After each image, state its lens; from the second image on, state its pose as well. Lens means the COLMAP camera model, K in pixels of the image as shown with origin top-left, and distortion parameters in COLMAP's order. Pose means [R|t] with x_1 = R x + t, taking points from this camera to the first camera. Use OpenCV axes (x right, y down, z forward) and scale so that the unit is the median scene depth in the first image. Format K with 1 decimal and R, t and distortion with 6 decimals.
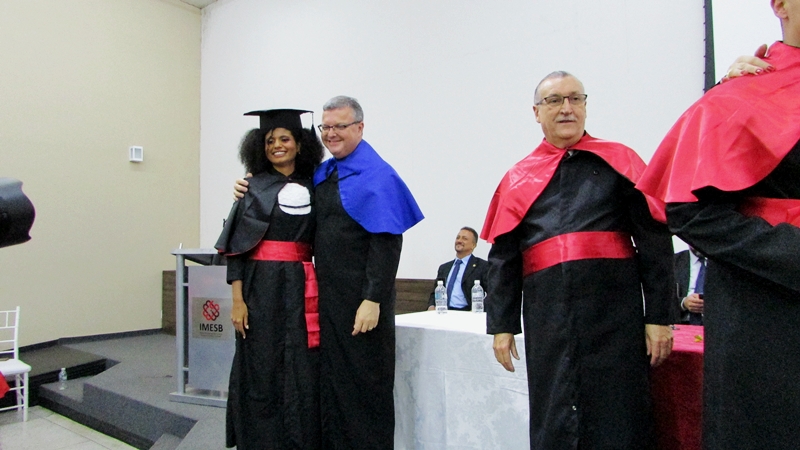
lens RADIAL K [[579.4, 0, 412.4], [0, 579.4, 236.9], [0, 0, 1]] dist [0.025951, -0.011539]
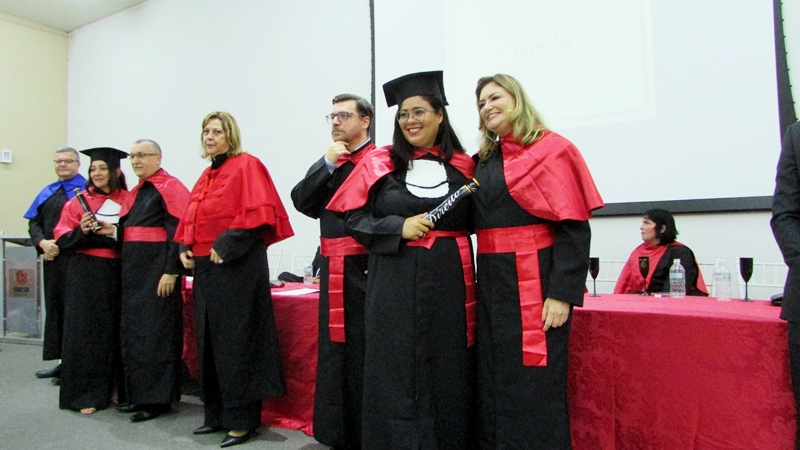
lens RADIAL K [[579.4, 0, 394.6], [0, 579.4, 228.5], [0, 0, 1]] dist [0.025951, -0.011539]
pose [[0.999286, -0.005287, 0.037402, 0.486404], [0.004577, 0.999808, 0.019041, -0.015639], [-0.037495, -0.018856, 0.999119, -0.437030]]
